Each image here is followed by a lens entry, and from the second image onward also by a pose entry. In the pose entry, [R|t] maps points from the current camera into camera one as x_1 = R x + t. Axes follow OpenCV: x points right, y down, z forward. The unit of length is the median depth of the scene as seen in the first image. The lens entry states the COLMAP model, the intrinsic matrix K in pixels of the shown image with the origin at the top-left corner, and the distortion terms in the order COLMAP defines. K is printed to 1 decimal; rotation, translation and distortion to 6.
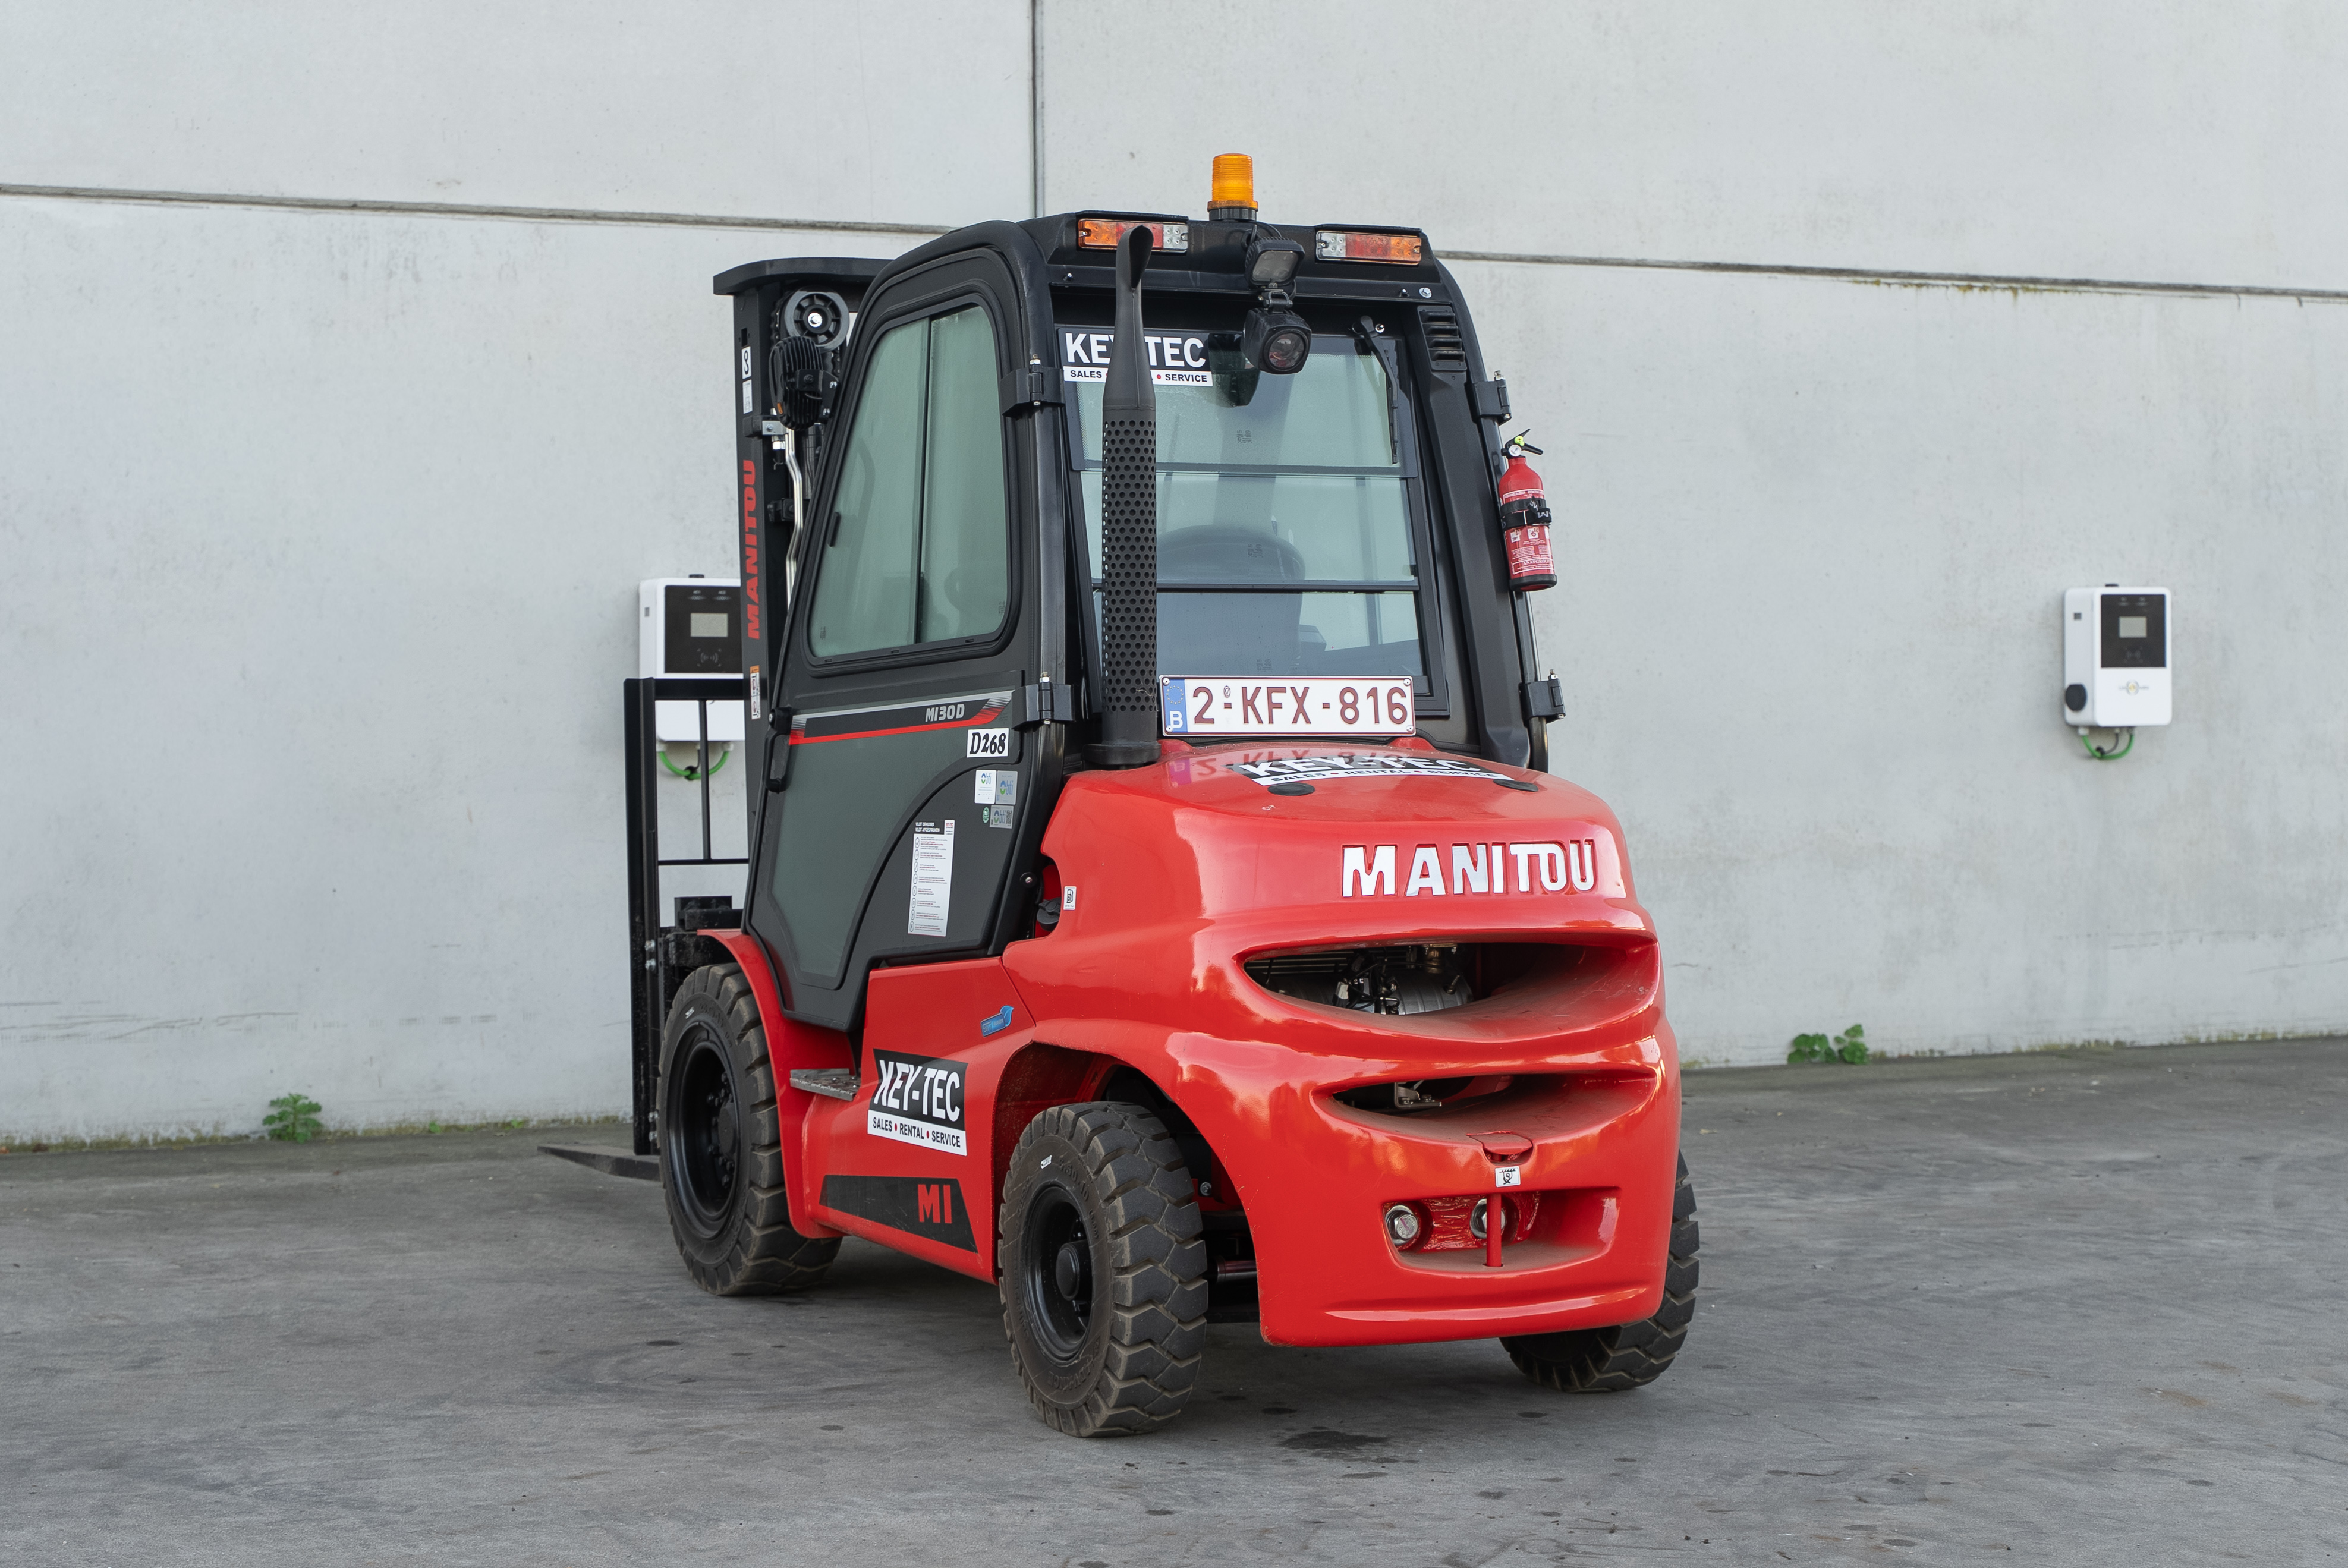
lens RADIAL K [[3895.8, 0, 1086.9], [0, 3895.8, 747.8], [0, 0, 1]] dist [0.003644, 0.000000]
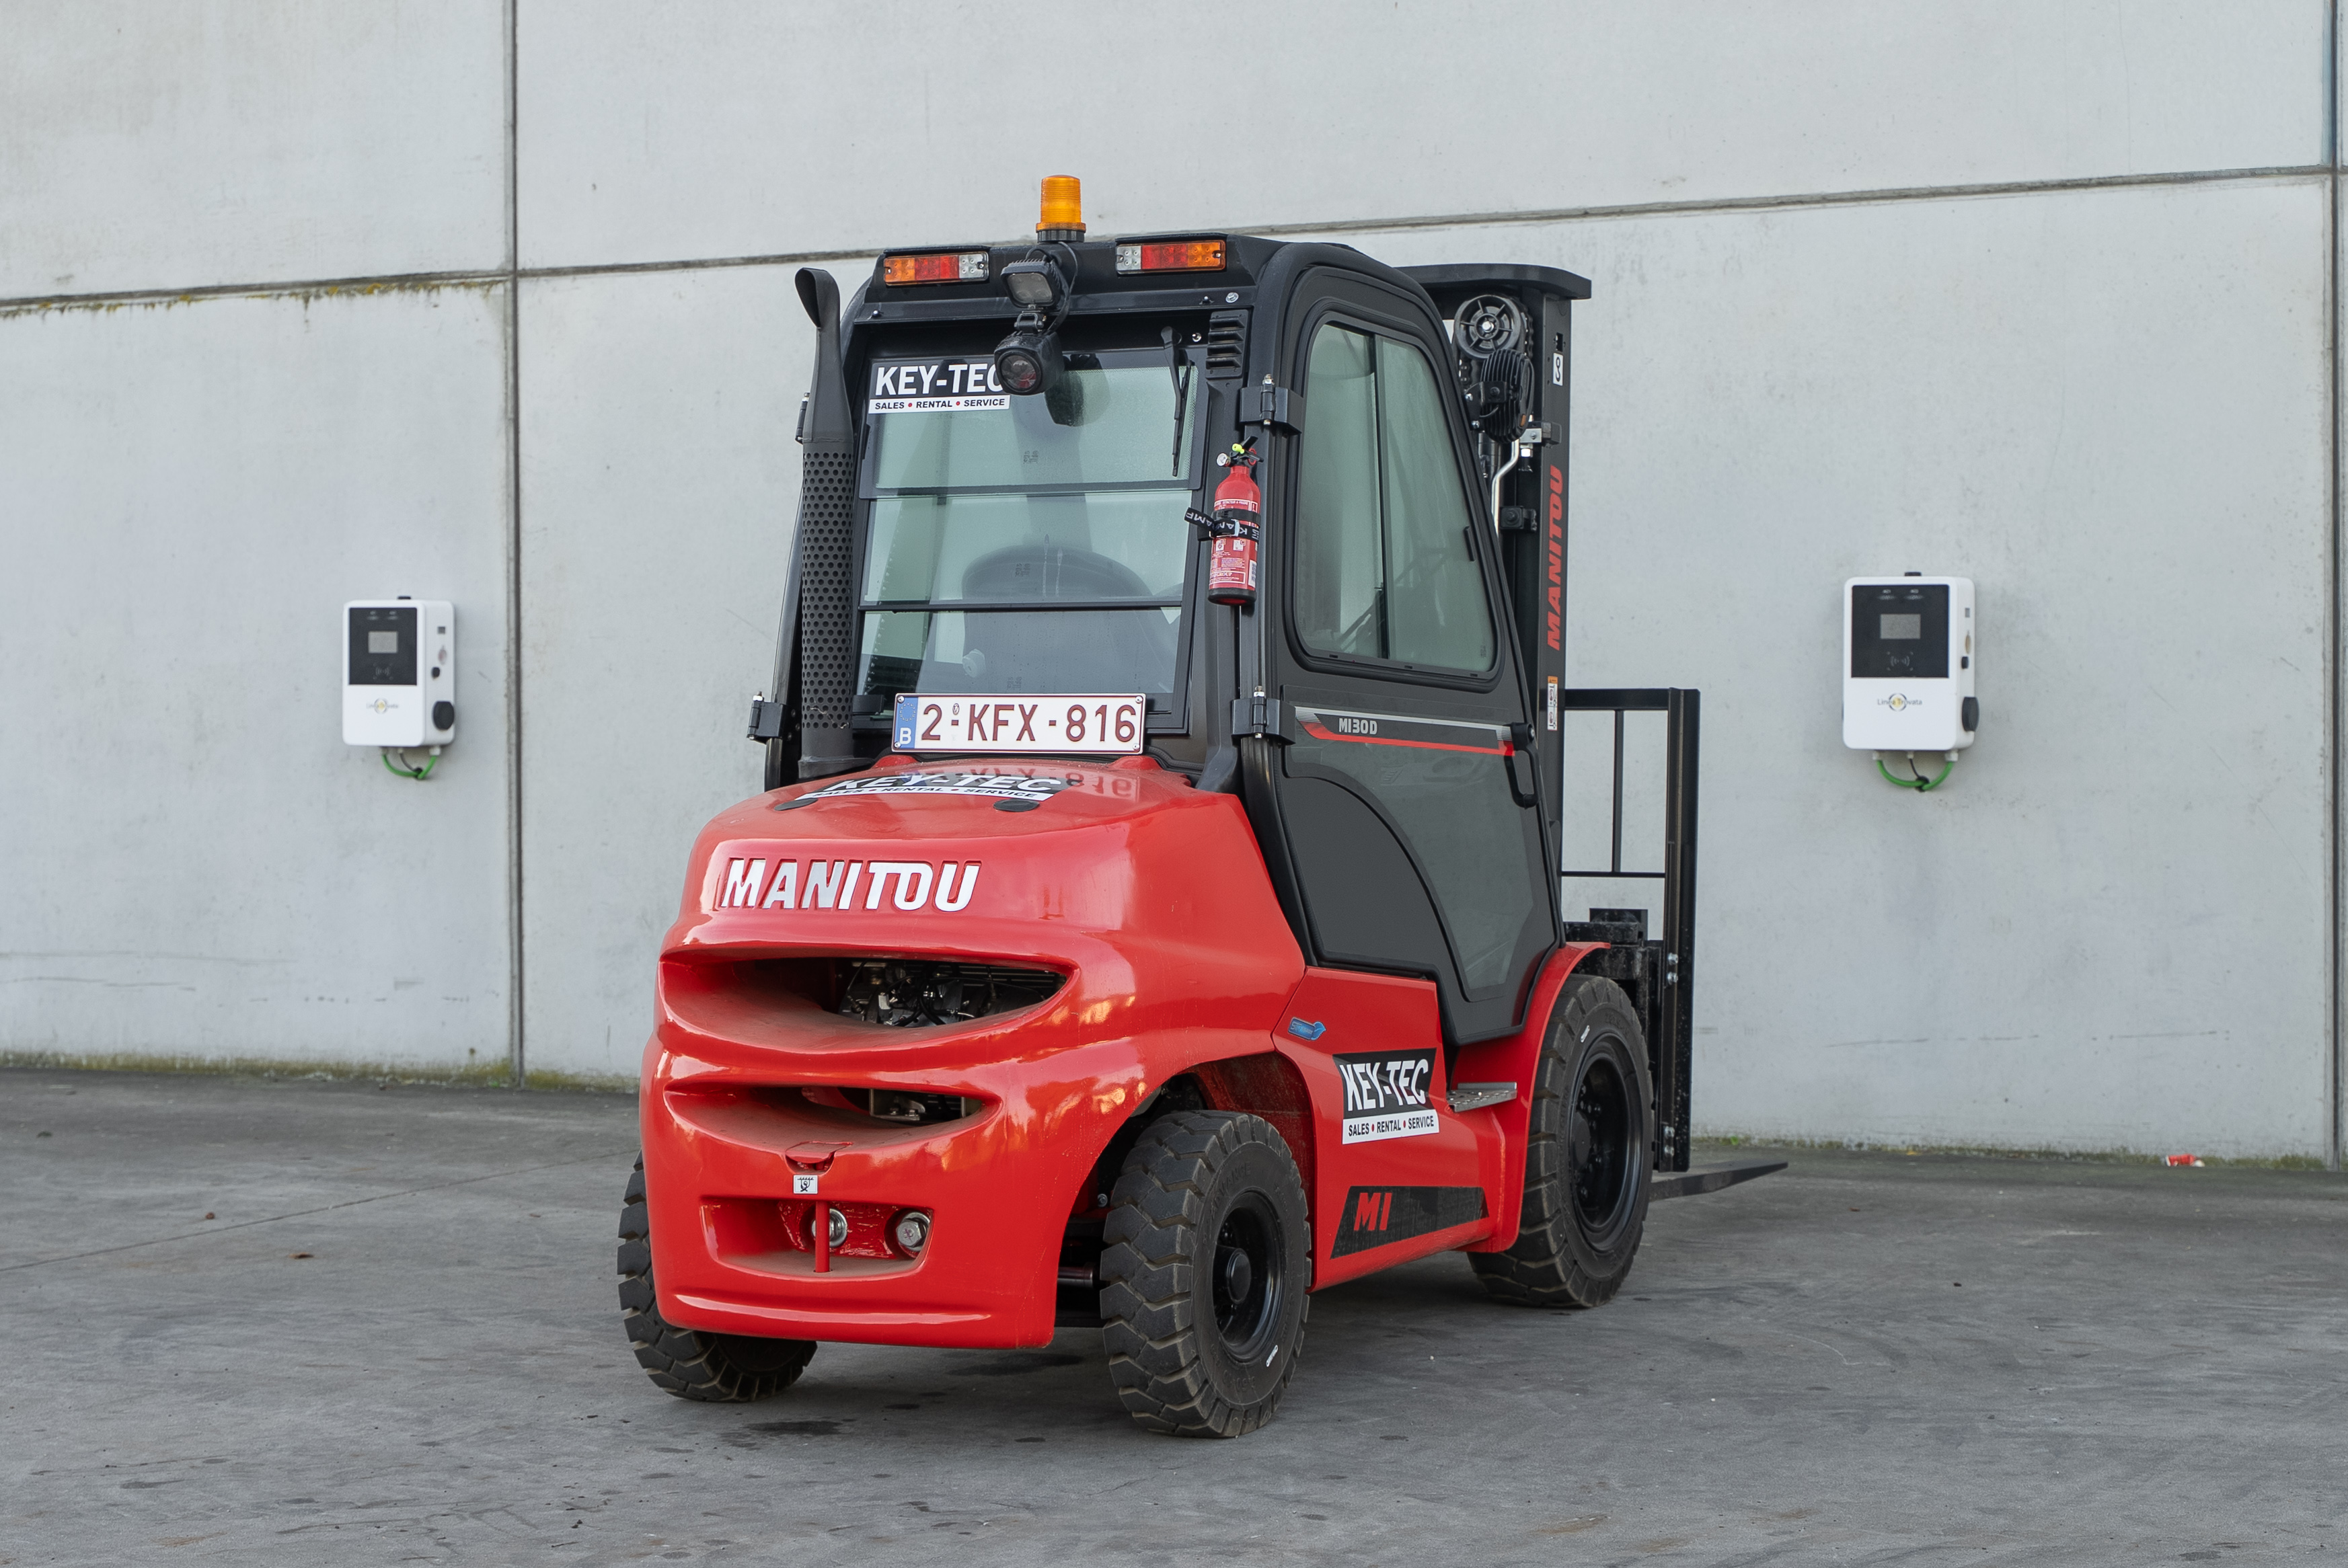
lens RADIAL K [[4381.5, 0, 1167.9], [0, 4381.5, 781.1], [0, 0, 1]] dist [-0.049719, 0.000000]
pose [[0.646420, 0.015946, -0.762815, 0.662994], [-0.008049, 0.999868, 0.014080, -0.008456], [0.762939, -0.002962, 0.646464, 0.206235]]
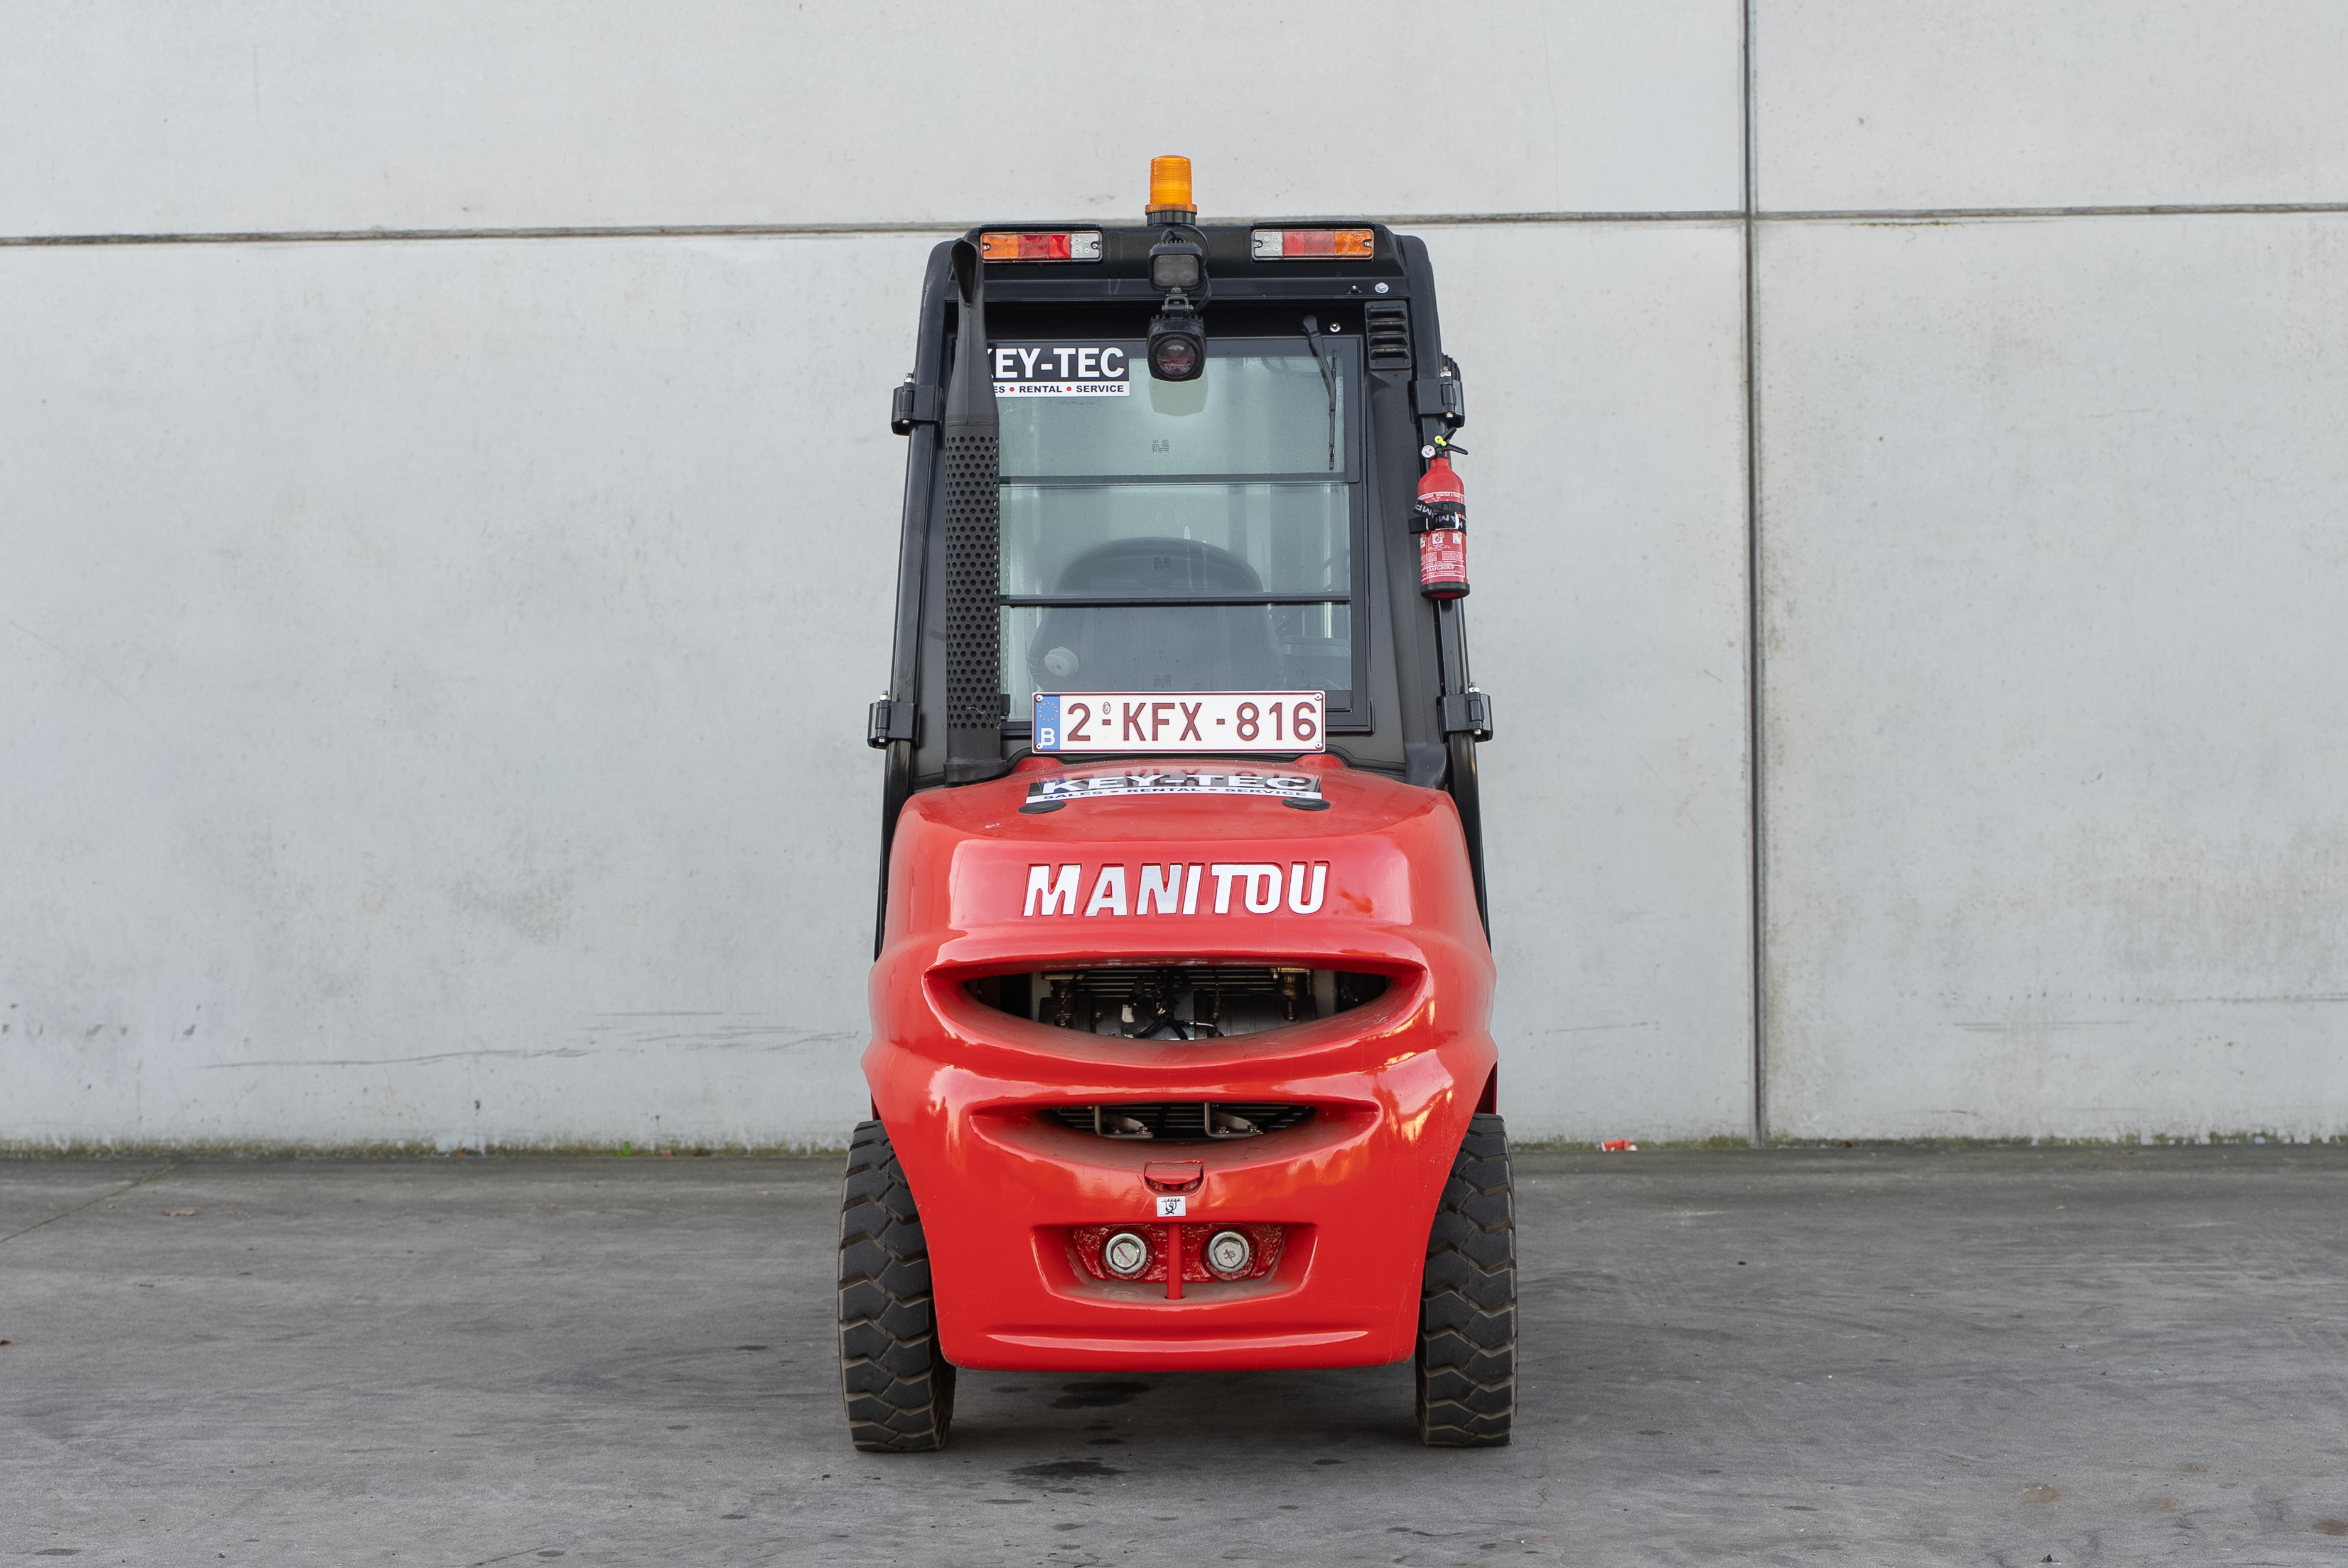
lens RADIAL K [[4285.1, 0, 1188.7], [0, 4285.1, 781.9], [0, 0, 1]] dist [-0.004399, 0.000000]
pose [[0.905732, 0.000744, -0.423851, 0.355991], [0.000505, 0.999996, 0.002835, 0.000795], [0.423851, -0.002782, 0.905728, 0.022429]]
